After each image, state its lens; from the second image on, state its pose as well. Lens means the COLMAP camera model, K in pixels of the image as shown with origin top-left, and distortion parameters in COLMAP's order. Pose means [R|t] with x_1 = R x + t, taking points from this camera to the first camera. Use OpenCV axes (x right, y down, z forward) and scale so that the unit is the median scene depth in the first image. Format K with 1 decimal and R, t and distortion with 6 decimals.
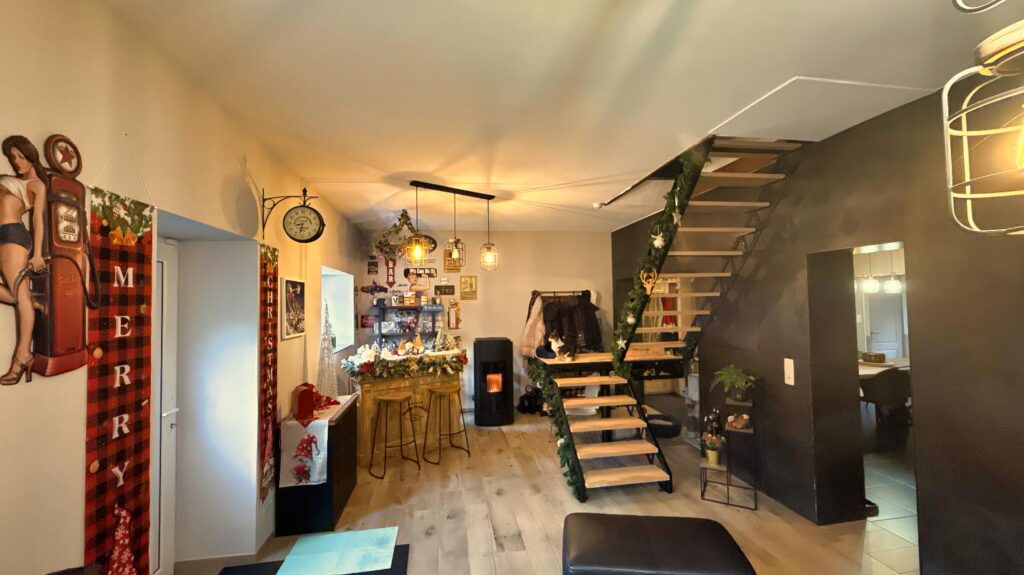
lens RADIAL K [[411.3, 0, 511.6], [0, 411.3, 287.3], [0, 0, 1]] dist [0.000211, 0.000034]
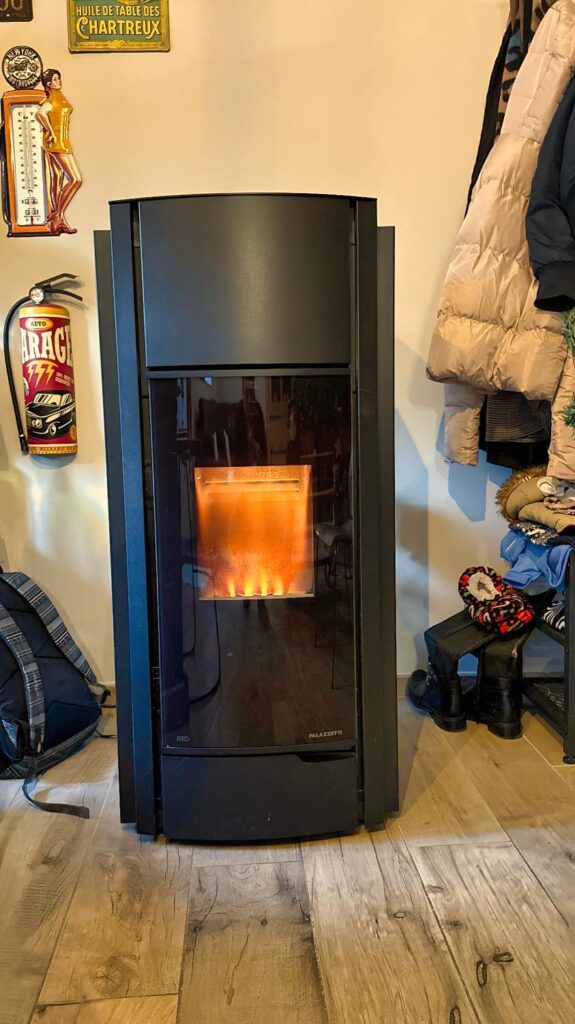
lens RADIAL K [[831.7, 0, 288.0], [0, 831.7, 511.9], [0, 0, 1]] dist [0.007893, 0.001698]
pose [[0.993726, 0.000739, -0.111836, 0.000441], [0.014099, 0.991172, 0.131830, 0.171196], [0.110946, -0.132580, 0.984943, 0.658907]]
